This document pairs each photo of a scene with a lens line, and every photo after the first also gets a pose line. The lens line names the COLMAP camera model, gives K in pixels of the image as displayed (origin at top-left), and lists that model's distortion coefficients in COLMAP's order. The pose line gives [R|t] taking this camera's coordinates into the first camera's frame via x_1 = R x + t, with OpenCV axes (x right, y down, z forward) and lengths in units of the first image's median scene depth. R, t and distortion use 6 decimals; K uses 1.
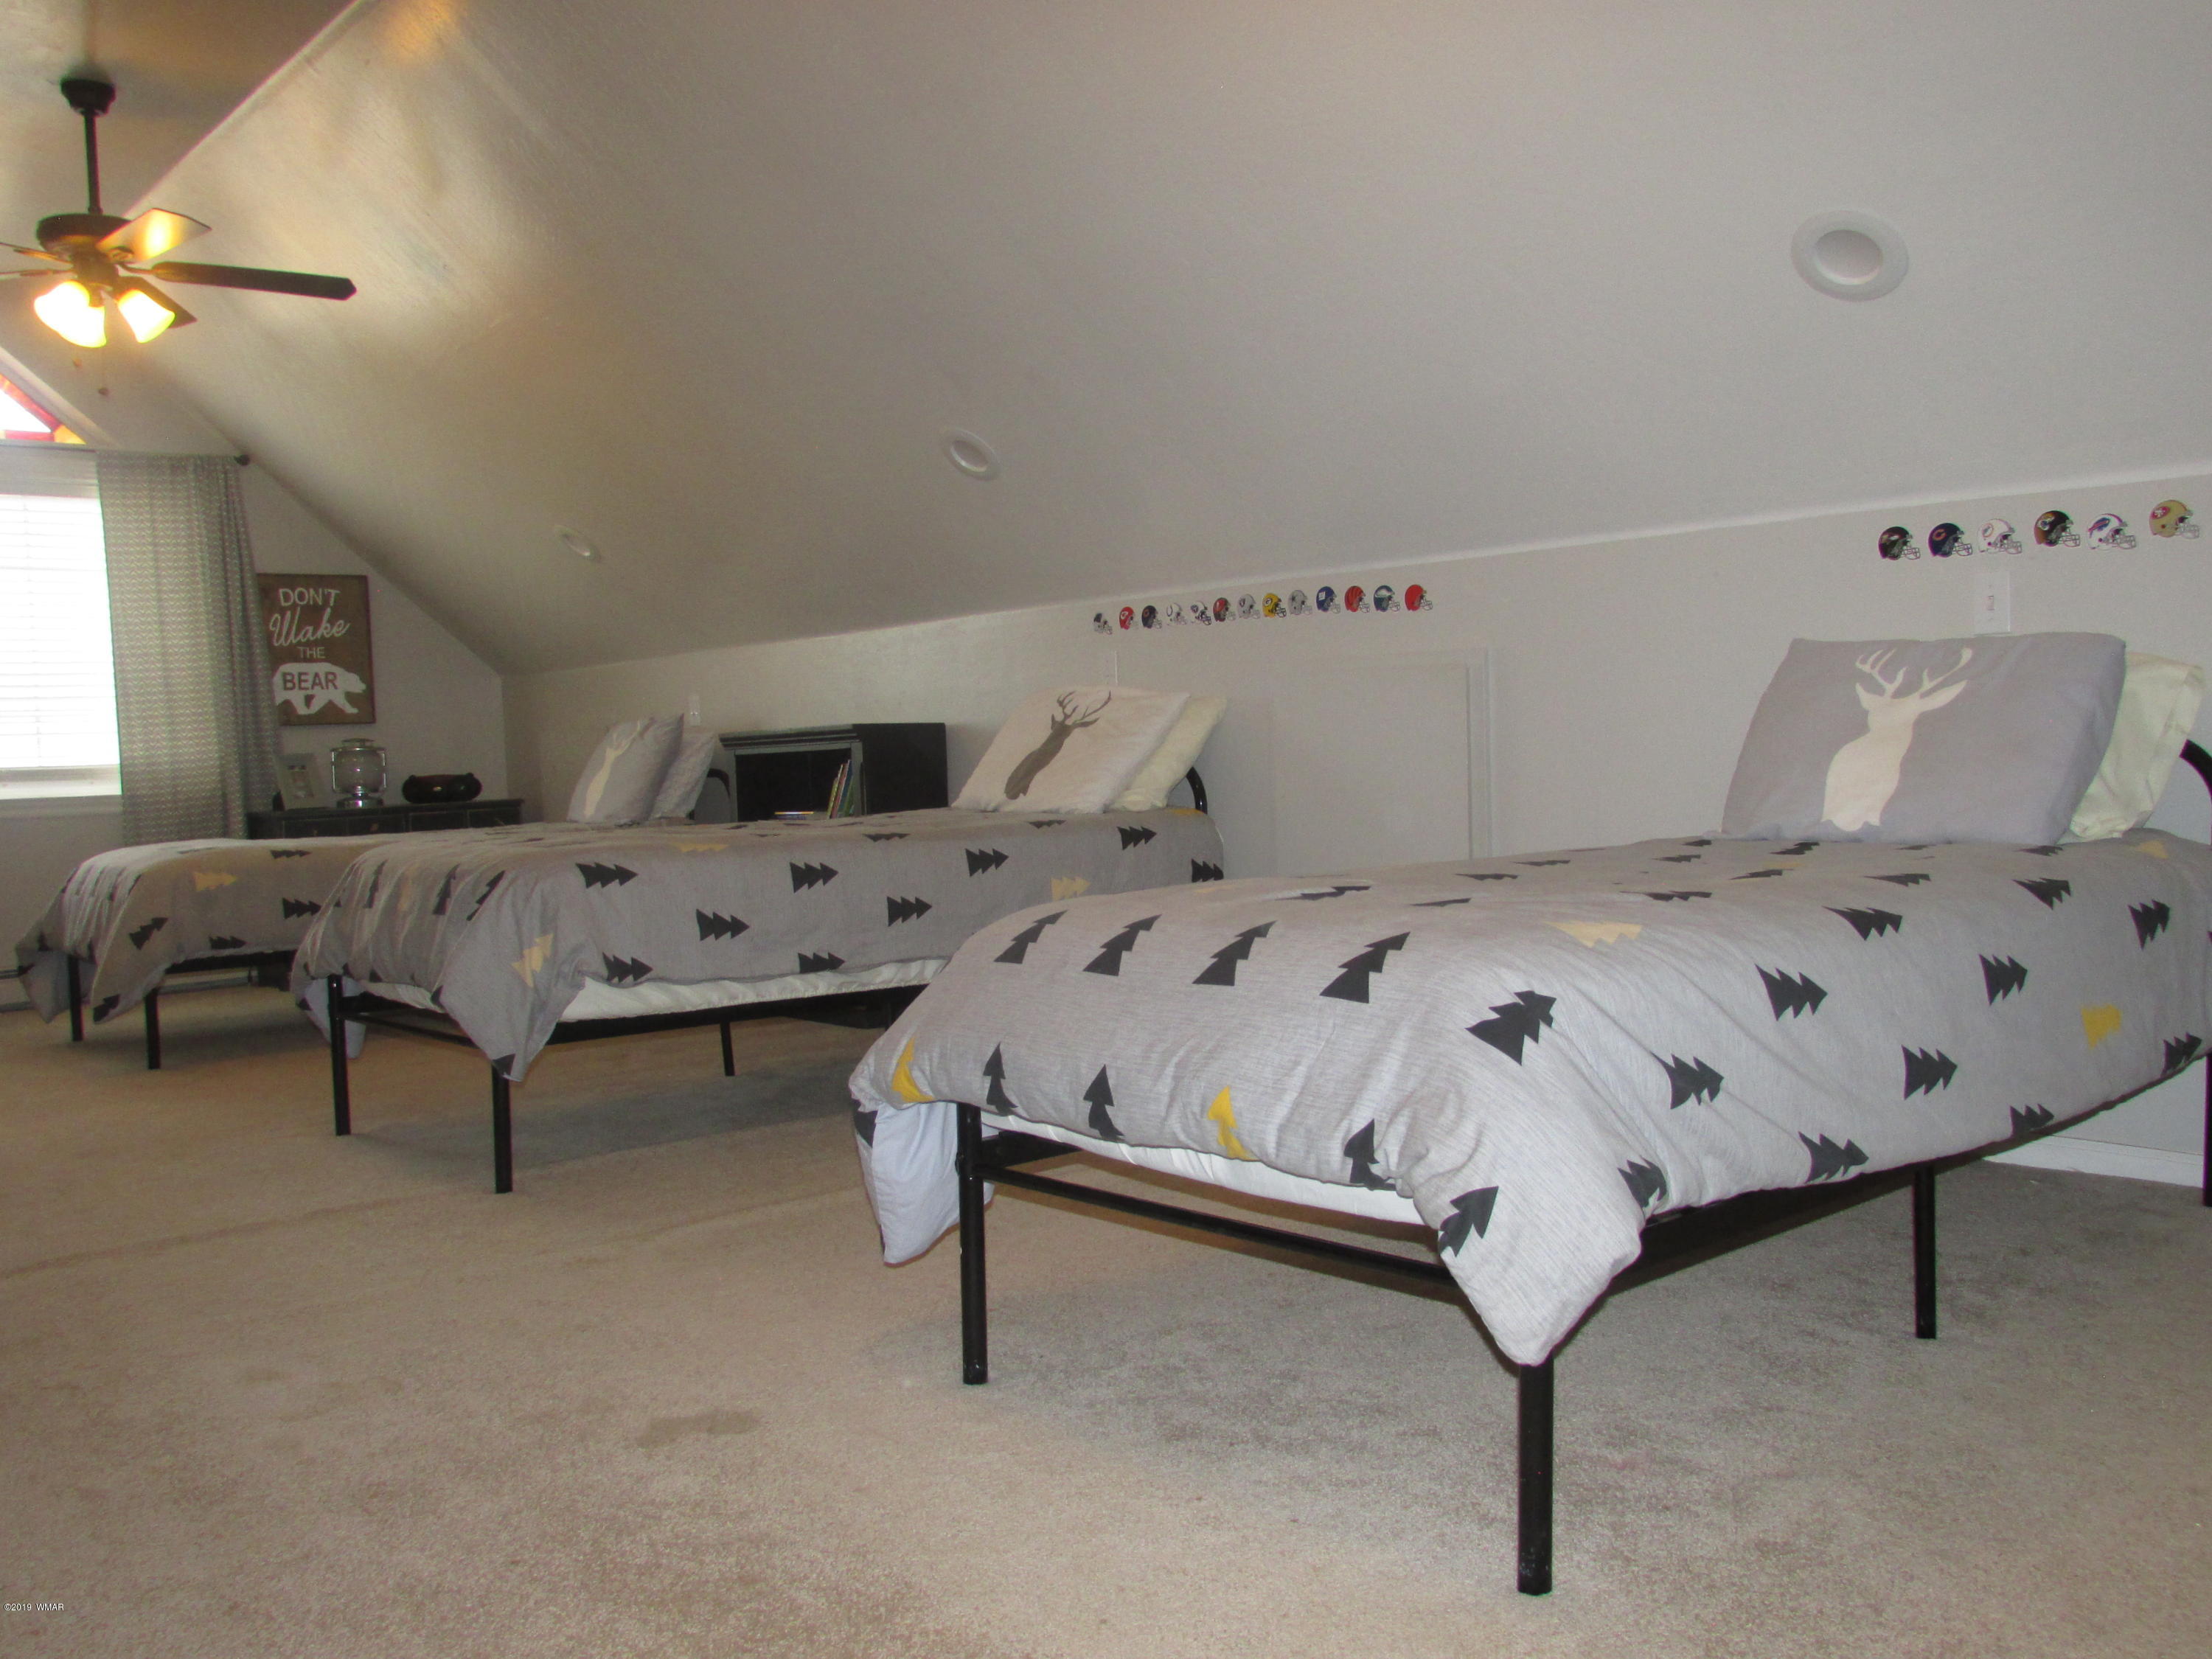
lens RADIAL K [[1908.7, 0, 1097.1], [0, 1908.7, 833.8], [0, 0, 1]] dist [0.004631, 0.017046]
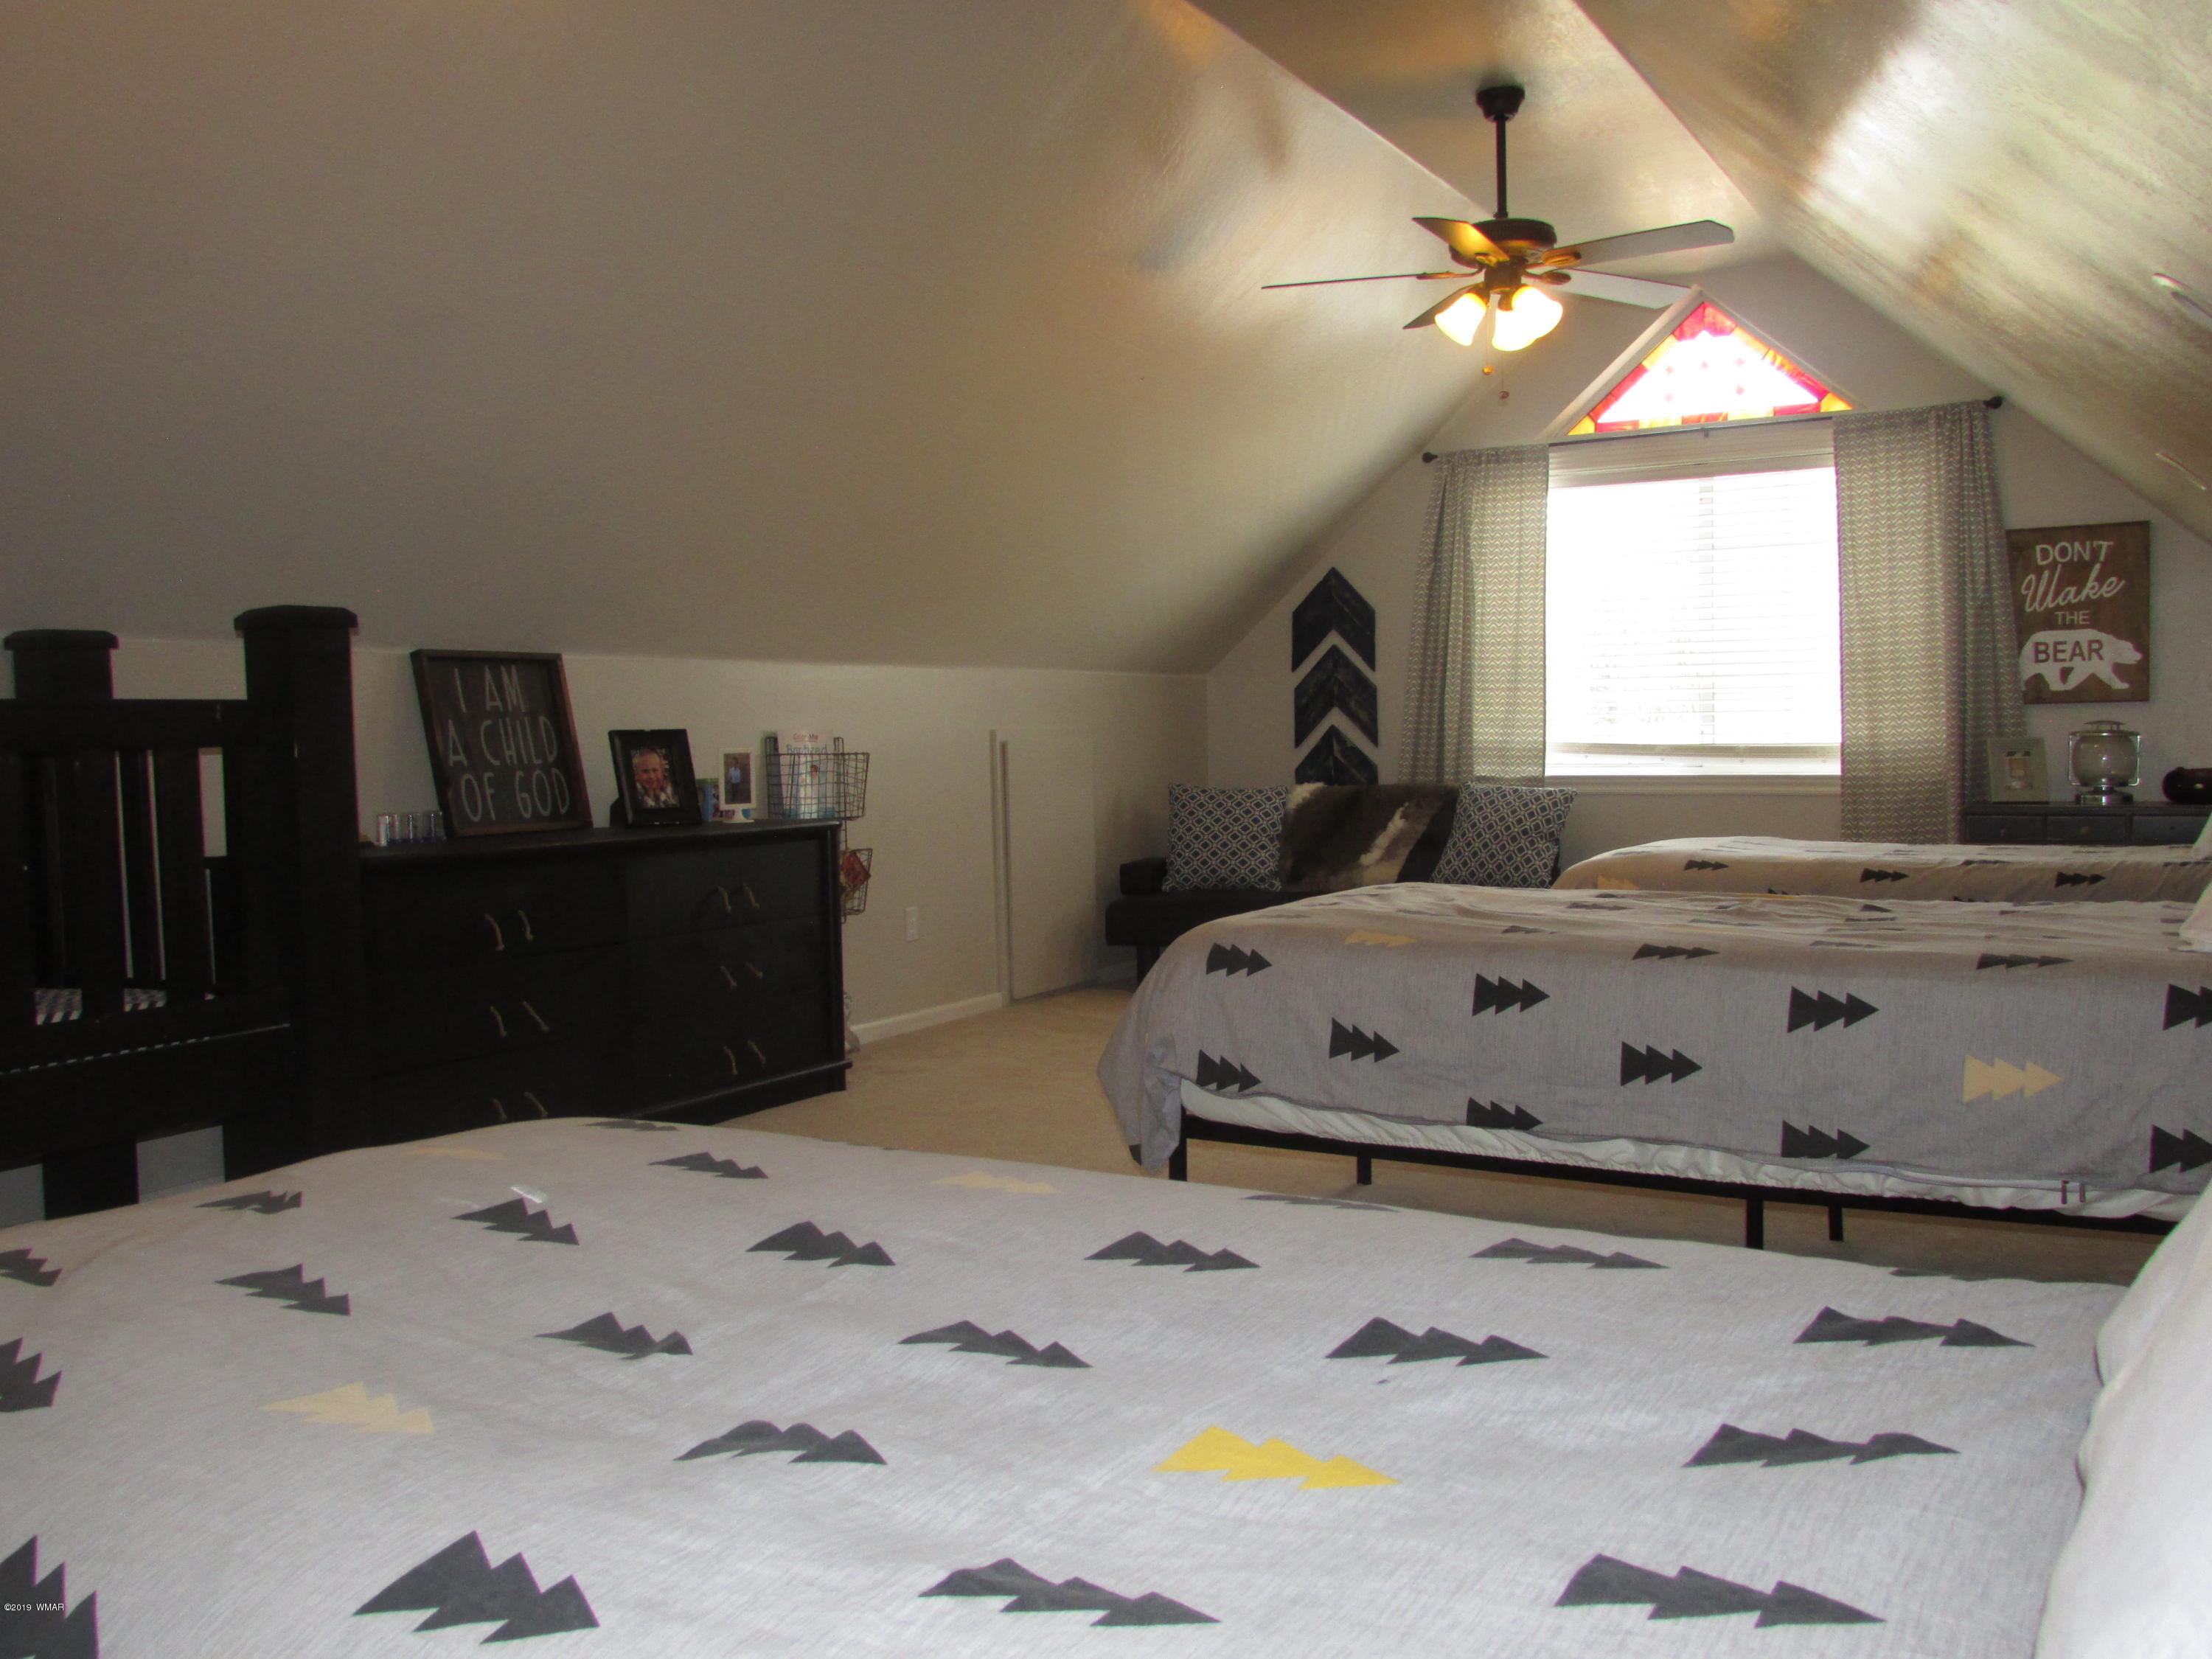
lens RADIAL K [[1908.7, 0, 1101.0], [0, 1908.7, 823.9], [0, 0, 1]] dist [0.004631, 0.017046]
pose [[0.369956, 0.078347, -0.925740, 0.228350], [-0.043140, 0.996812, 0.067121, -0.042423], [0.928047, 0.015105, 0.372156, 0.286075]]
